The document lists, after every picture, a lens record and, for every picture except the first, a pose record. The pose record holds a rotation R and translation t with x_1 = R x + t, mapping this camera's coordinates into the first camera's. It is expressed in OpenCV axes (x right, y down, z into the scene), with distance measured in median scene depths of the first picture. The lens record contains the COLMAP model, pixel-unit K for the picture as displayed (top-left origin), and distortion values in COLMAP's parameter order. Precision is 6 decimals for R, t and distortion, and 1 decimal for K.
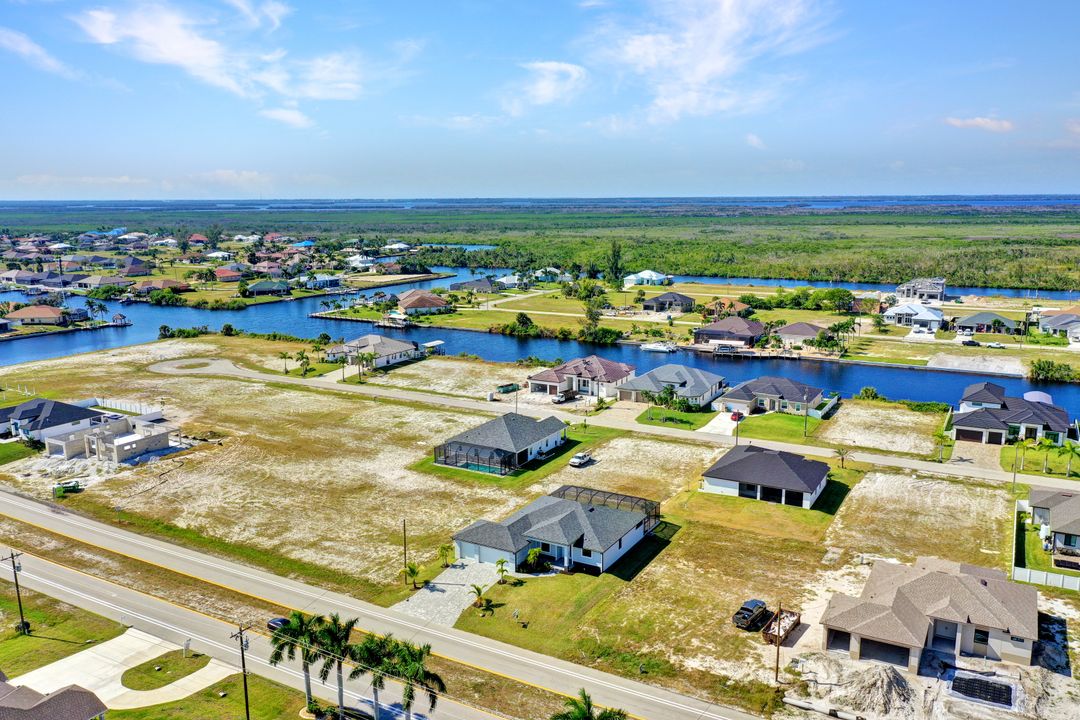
lens RADIAL K [[848.5, 0, 540.0], [0, 848.5, 360.0], [0, 0, 1]] dist [-0.005999, -0.008303]
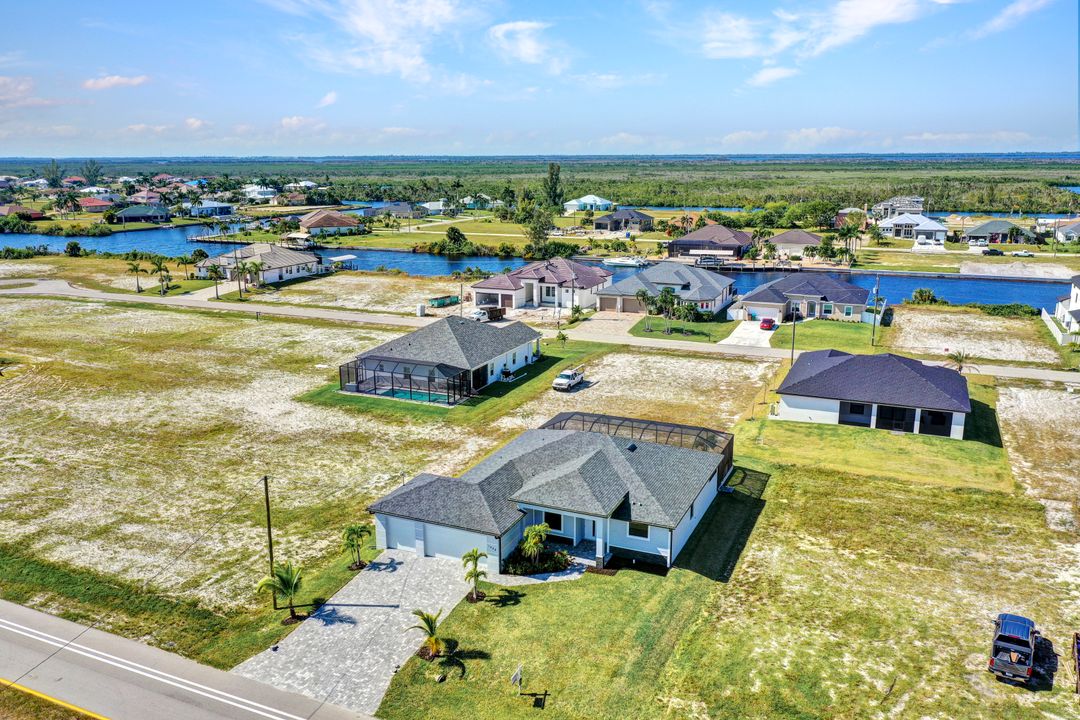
lens RADIAL K [[848.5, 0, 540.0], [0, 848.5, 360.0], [0, 0, 1]] dist [-0.005999, -0.008303]
pose [[0.995381, -0.021302, 0.093614, -0.029643], [0.017022, 0.998783, 0.046282, 0.061107], [-0.094486, -0.044474, 0.994532, 0.304294]]
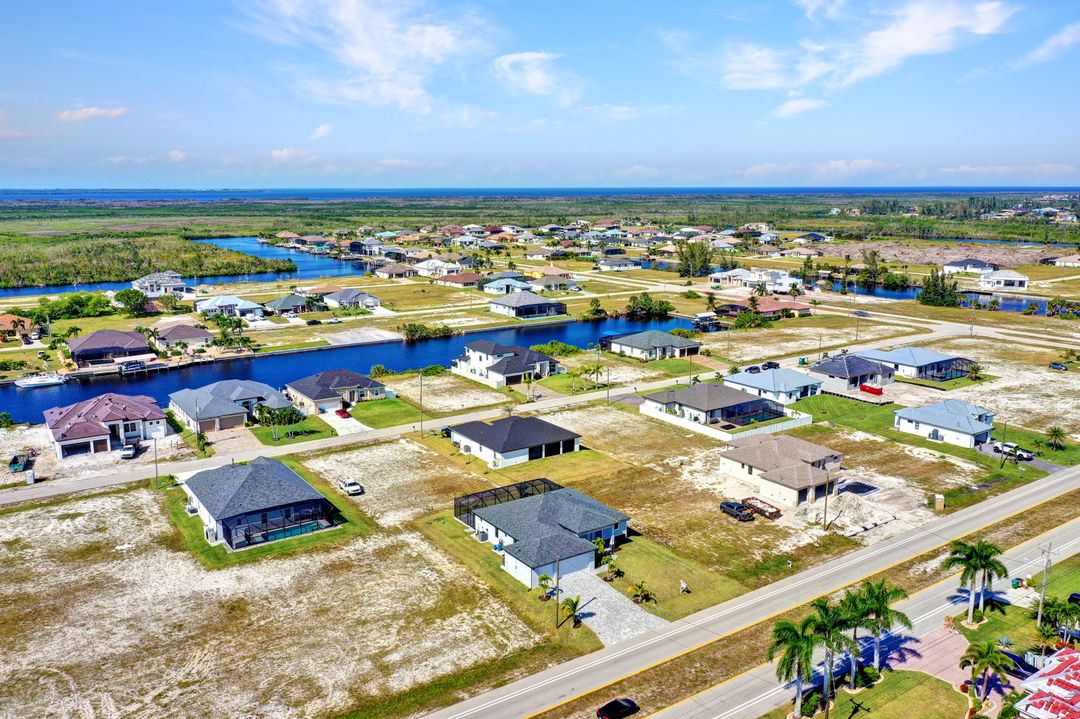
lens RADIAL K [[848.5, 0, 540.0], [0, 848.5, 359.5], [0, 0, 1]] dist [-0.005999, -0.008303]
pose [[0.437274, -0.171589, 0.882807, -0.534276], [0.166662, 0.980087, 0.107946, -0.064235], [-0.883751, 0.099928, 0.457164, 0.348699]]
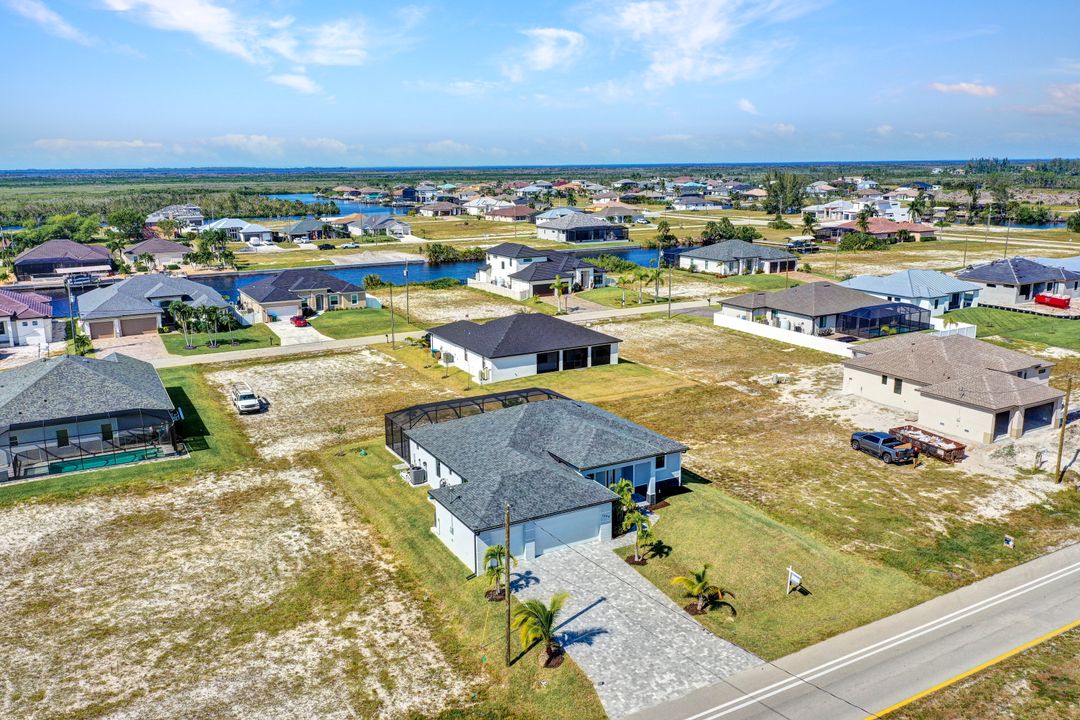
lens RADIAL K [[848.5, 0, 540.0], [0, 848.5, 360.0], [0, 0, 1]] dist [-0.005999, -0.008303]
pose [[0.517920, -0.188186, 0.834473, -0.269331], [0.166362, 0.979035, 0.117534, 0.048789], [-0.839096, 0.077951, 0.538369, 0.456255]]
